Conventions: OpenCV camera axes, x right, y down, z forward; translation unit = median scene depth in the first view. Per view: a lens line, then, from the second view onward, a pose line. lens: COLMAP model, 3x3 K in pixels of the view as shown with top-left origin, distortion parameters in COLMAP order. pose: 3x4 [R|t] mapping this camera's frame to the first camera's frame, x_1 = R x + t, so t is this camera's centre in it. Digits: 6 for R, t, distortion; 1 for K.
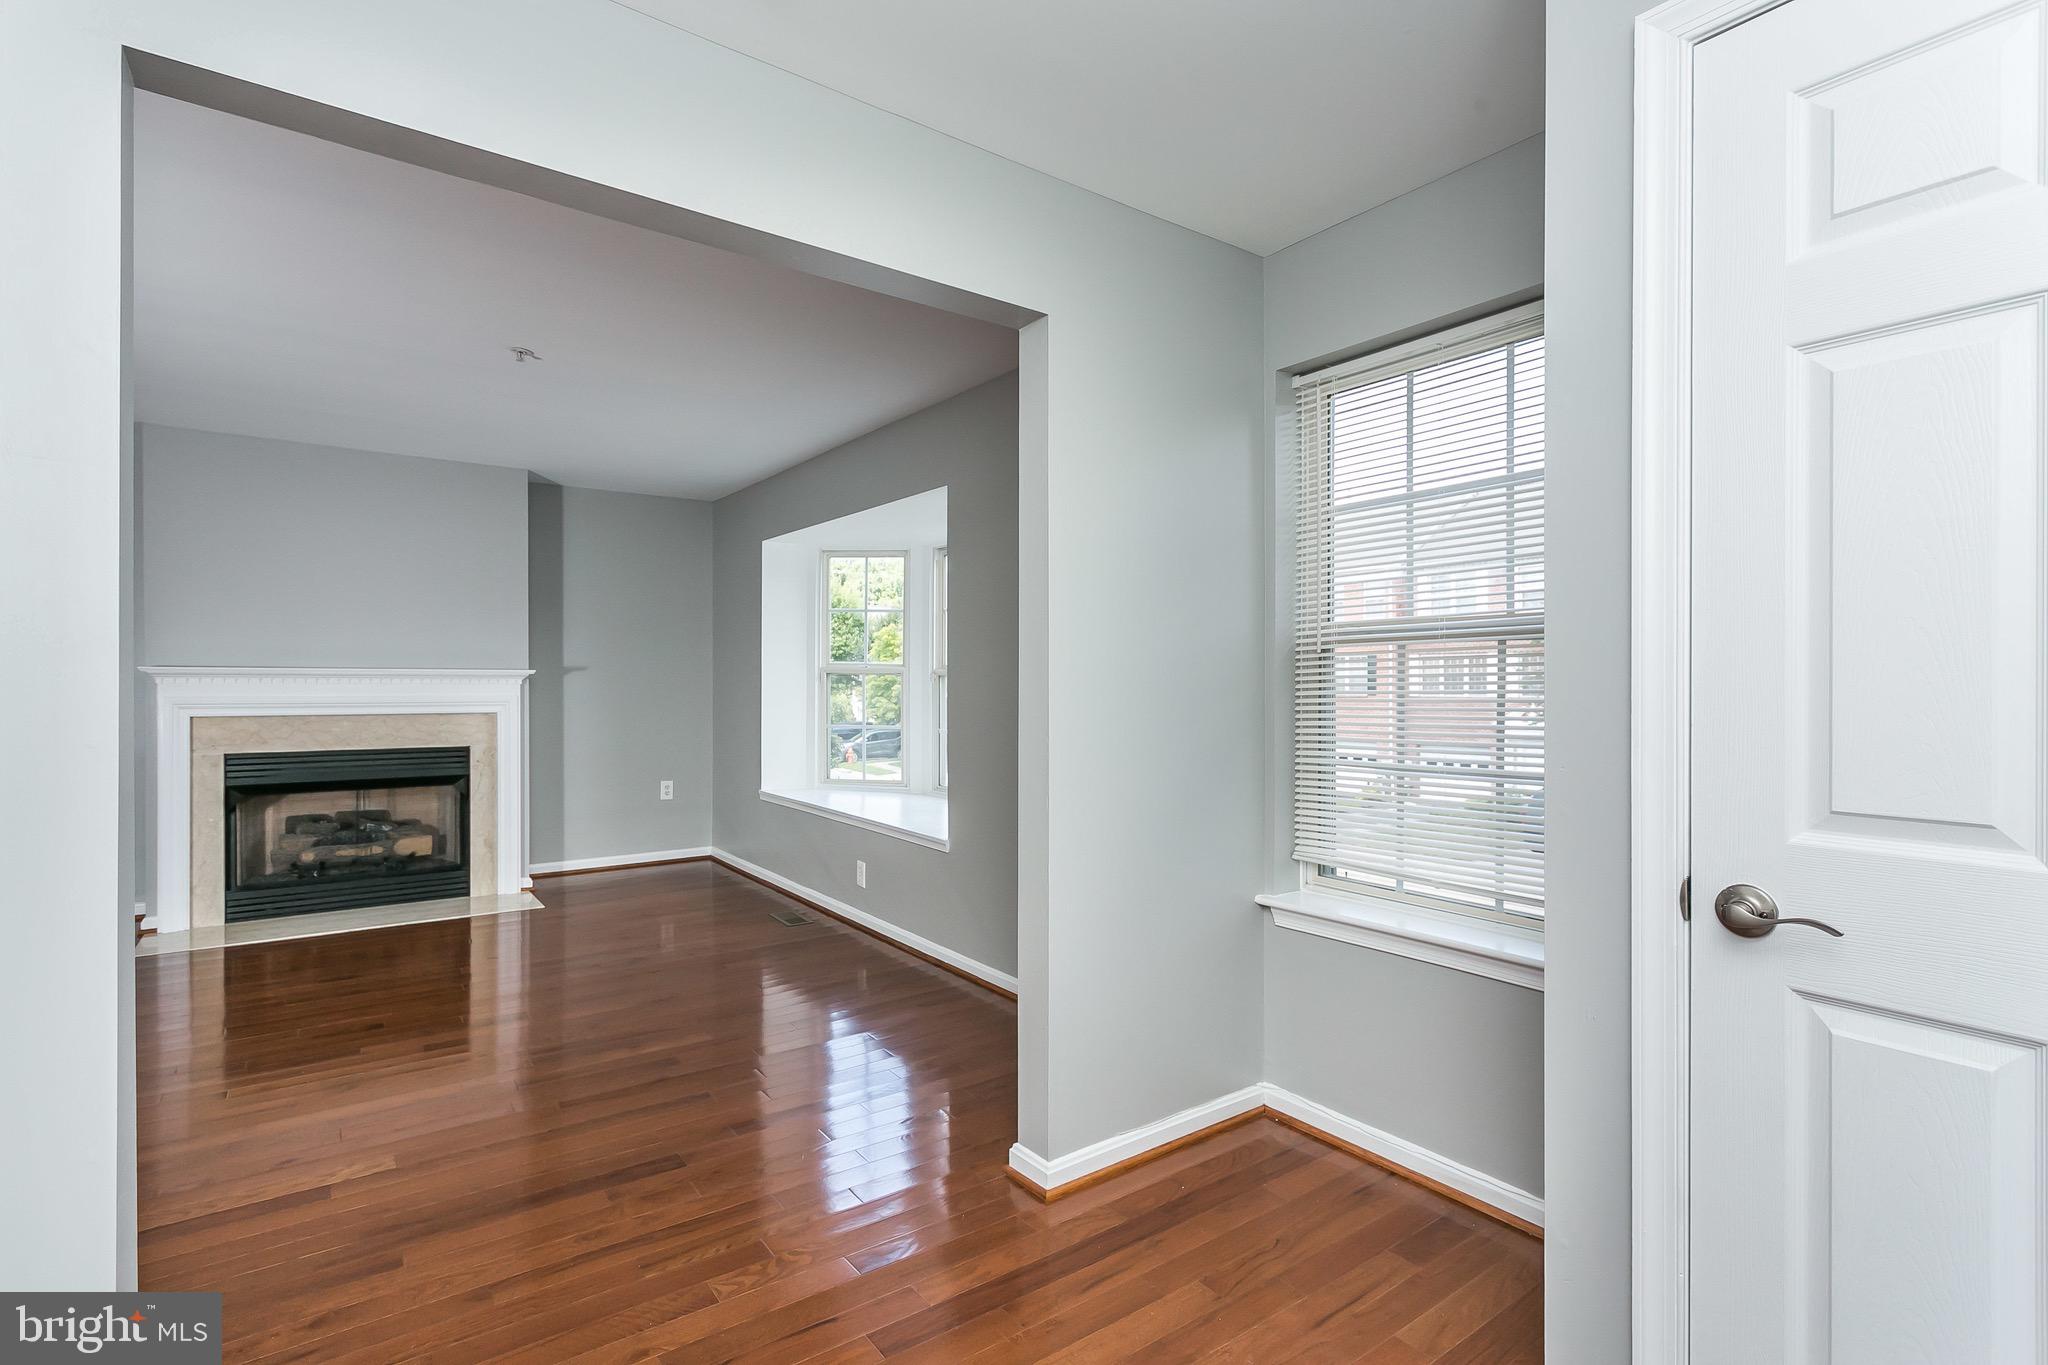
lens RADIAL K [[975.0, 0, 1024.0], [0, 975.0, 682.5], [0, 0, 1]] dist [0.015833, 0.000242]
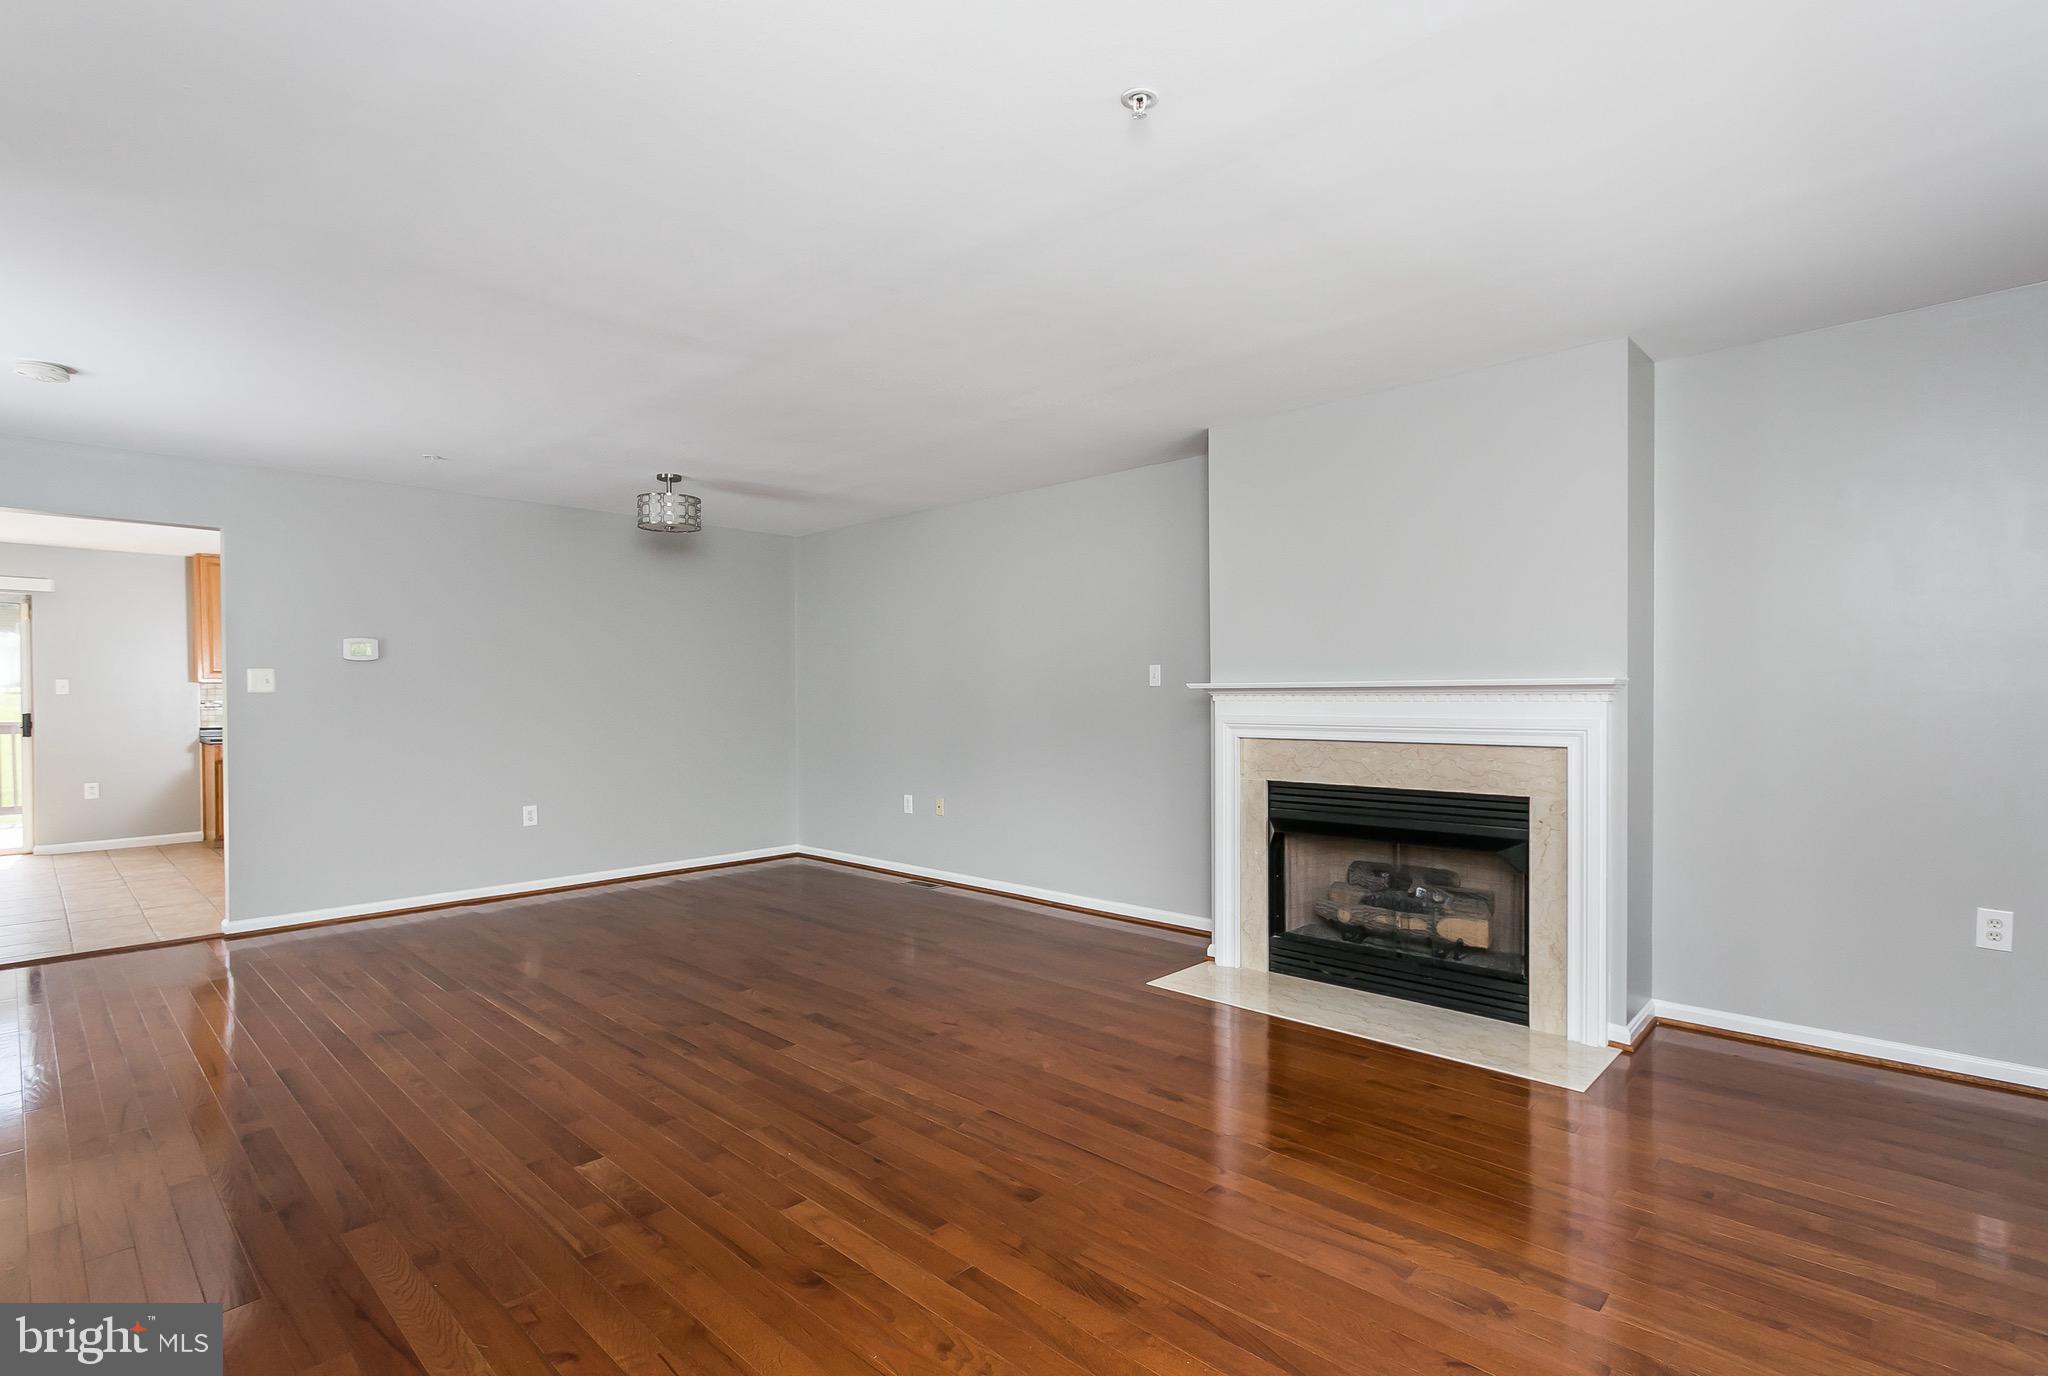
lens RADIAL K [[982.3, 0, 1019.9], [0, 982.3, 709.3], [0, 0, 1]] dist [-0.000361, -0.000138]
pose [[0.172140, 0.012166, -0.984997, 0.016396], [0.005922, 0.999893, 0.013385, -0.003677], [0.985055, -0.008138, 0.172049, 0.566494]]
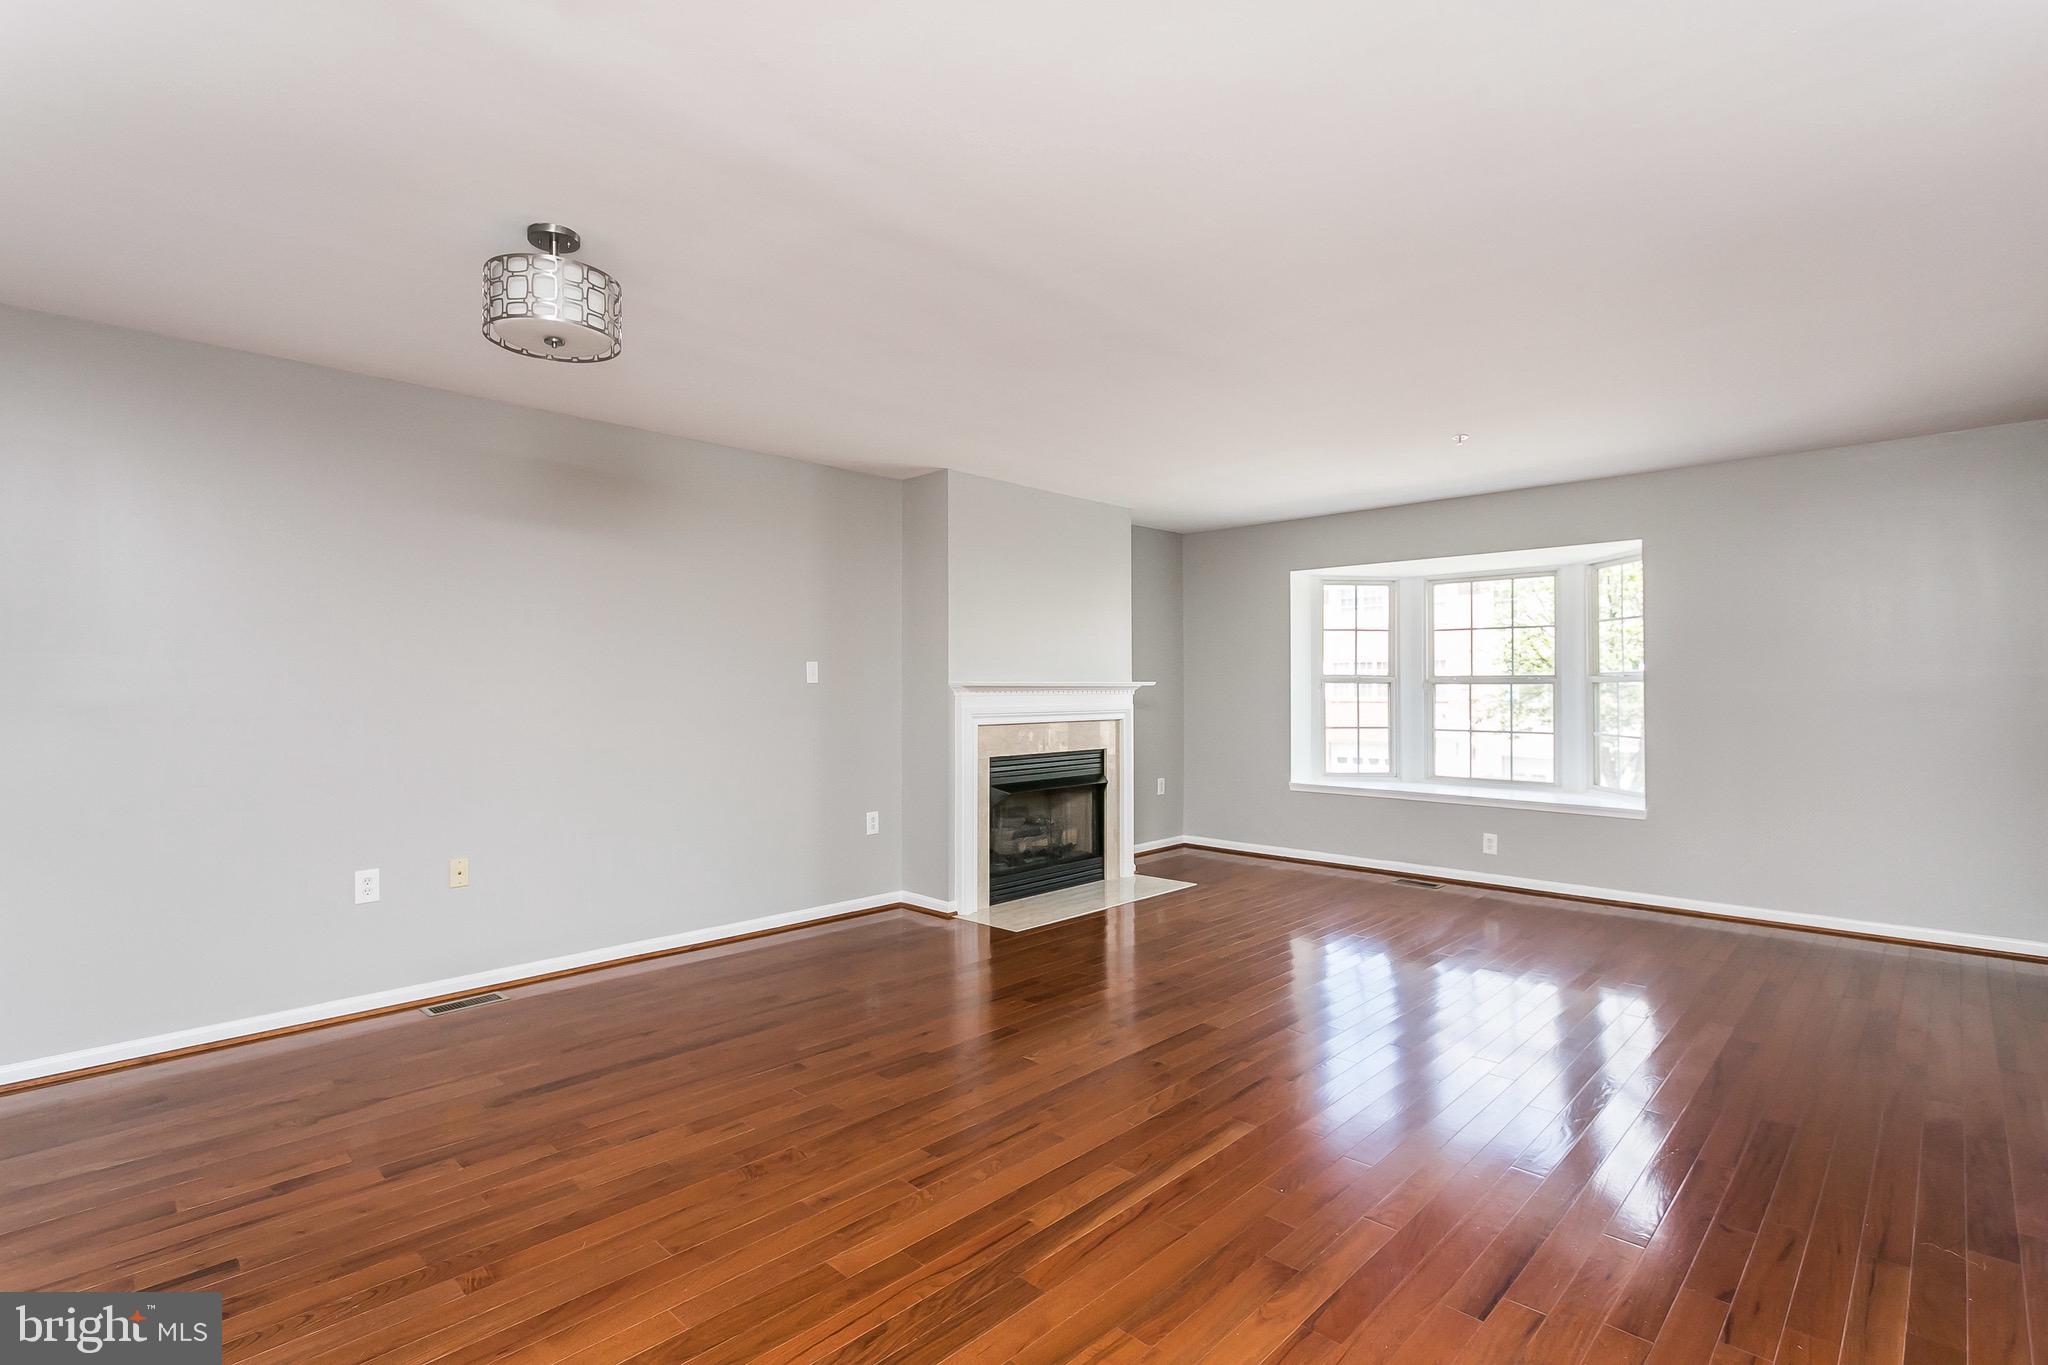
lens RADIAL K [[965.4, 0, 1016.6], [0, 965.4, 681.4], [0, 0, 1]] dist [-0.001265, 0.000500]
pose [[0.986246, -0.002044, 0.165270, -0.868700], [0.002908, 0.999983, -0.004987, -0.008654], [-0.165257, 0.005399, 0.986236, -0.097891]]
